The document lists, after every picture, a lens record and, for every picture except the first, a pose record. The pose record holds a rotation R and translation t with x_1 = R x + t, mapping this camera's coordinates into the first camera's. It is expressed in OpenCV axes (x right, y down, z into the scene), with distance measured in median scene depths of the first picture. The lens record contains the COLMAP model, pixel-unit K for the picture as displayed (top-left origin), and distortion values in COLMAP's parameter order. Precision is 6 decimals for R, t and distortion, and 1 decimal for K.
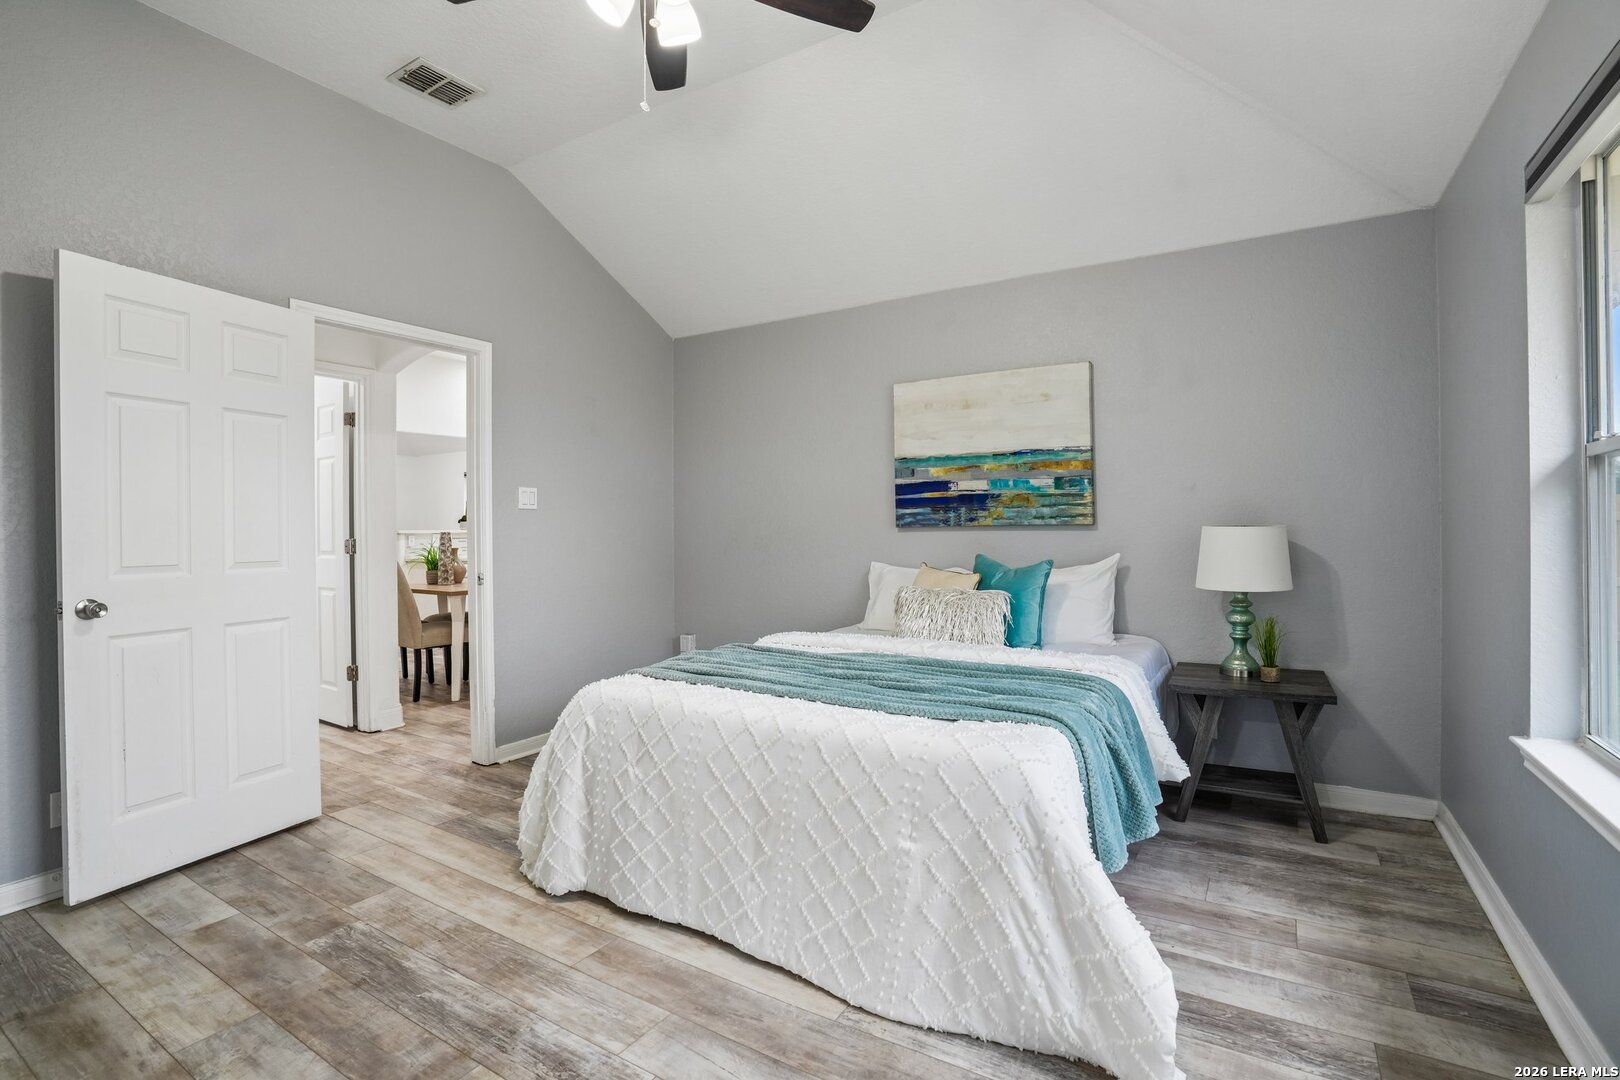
lens RADIAL K [[757.7, 0, 803.4], [0, 757.7, 542.9], [0, 0, 1]] dist [-0.050857, 0.016550]
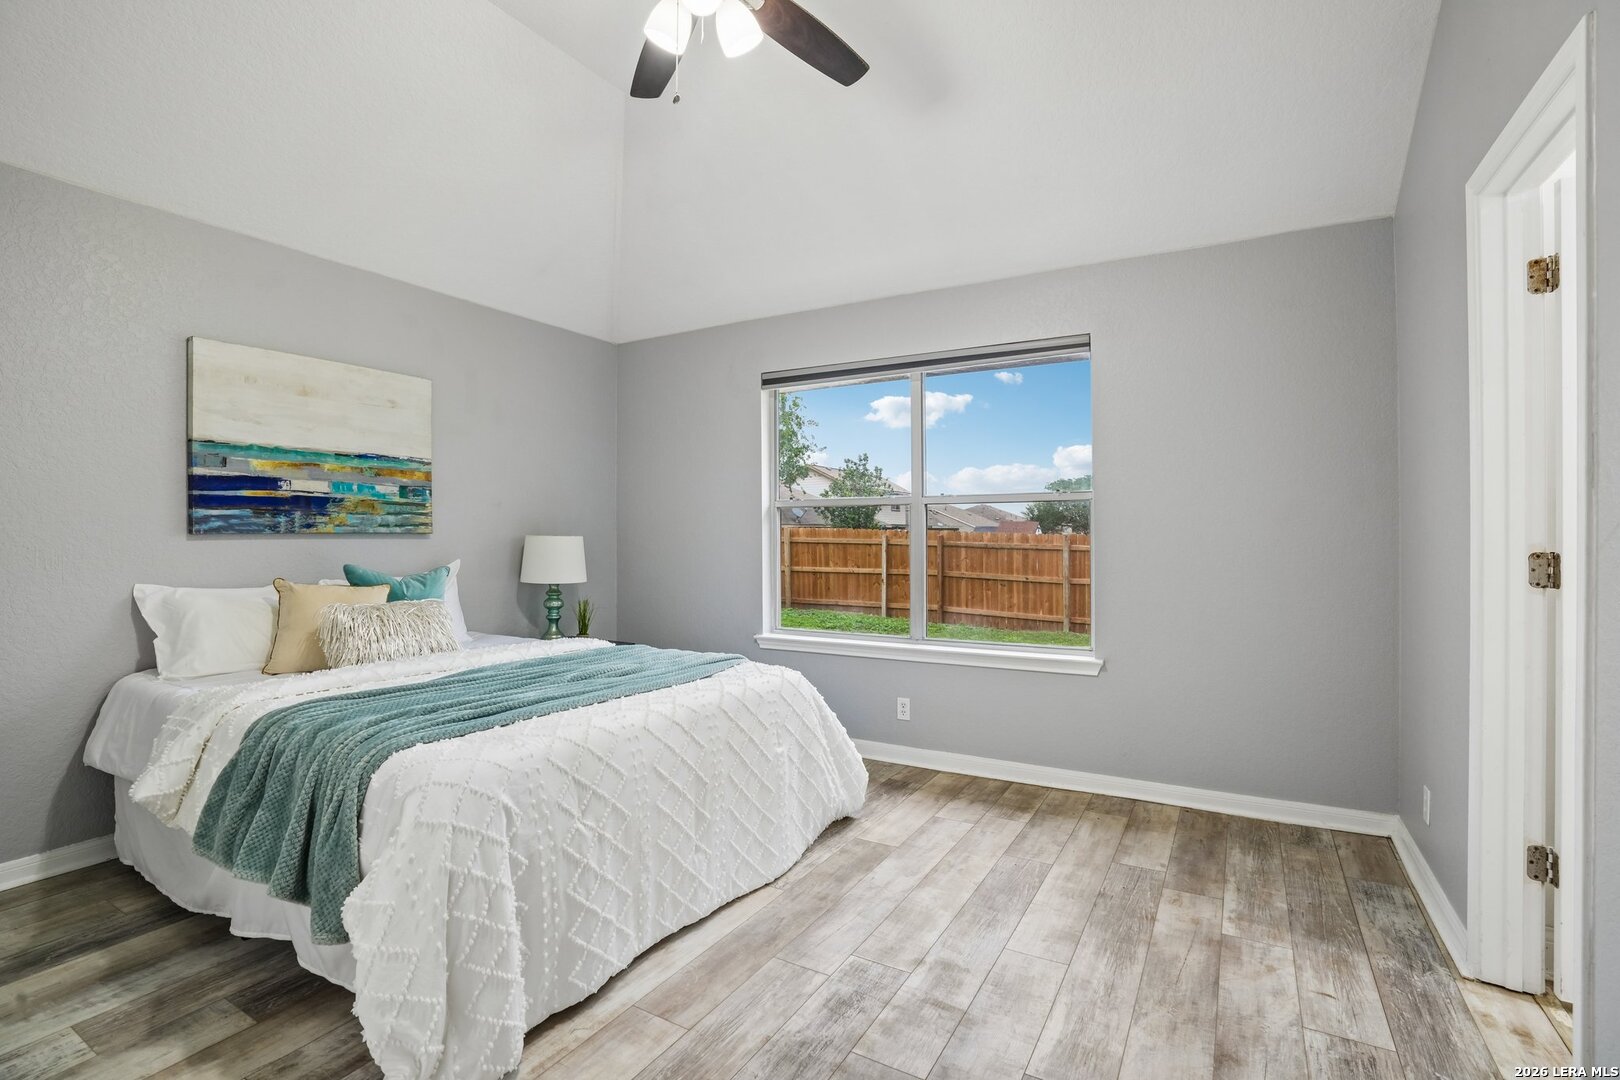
lens RADIAL K [[757.7, 0, 802.9], [0, 757.7, 531.9], [0, 0, 1]] dist [-0.050857, 0.016550]
pose [[-0.026808, 0.013464, 0.999550, -0.663349], [0.019555, 0.999725, -0.012942, -0.002188], [-0.999449, 0.019199, -0.027064, 0.484589]]
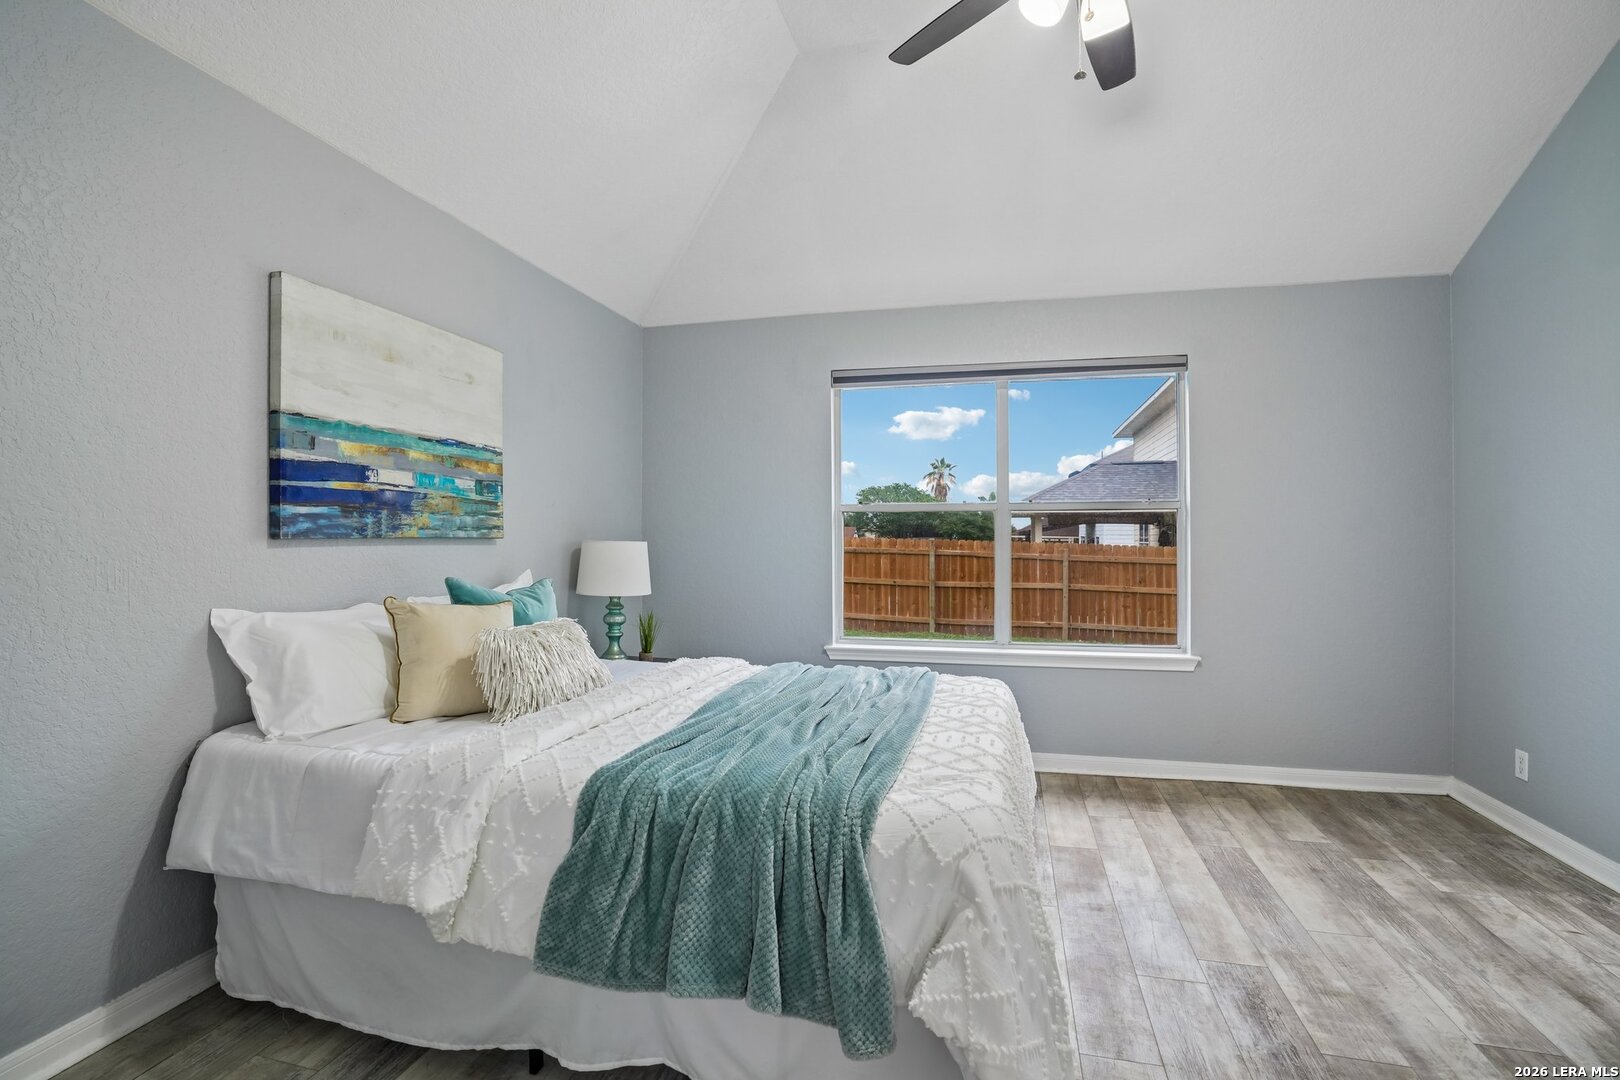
lens RADIAL K [[757.7, 0, 803.0], [0, 757.7, 541.1], [0, 0, 1]] dist [-0.050857, 0.016550]
pose [[-0.301898, 0.006755, 0.953316, -0.540695], [0.018918, 0.999820, -0.001093, -0.012683], [-0.953152, 0.017705, -0.301972, 0.895170]]
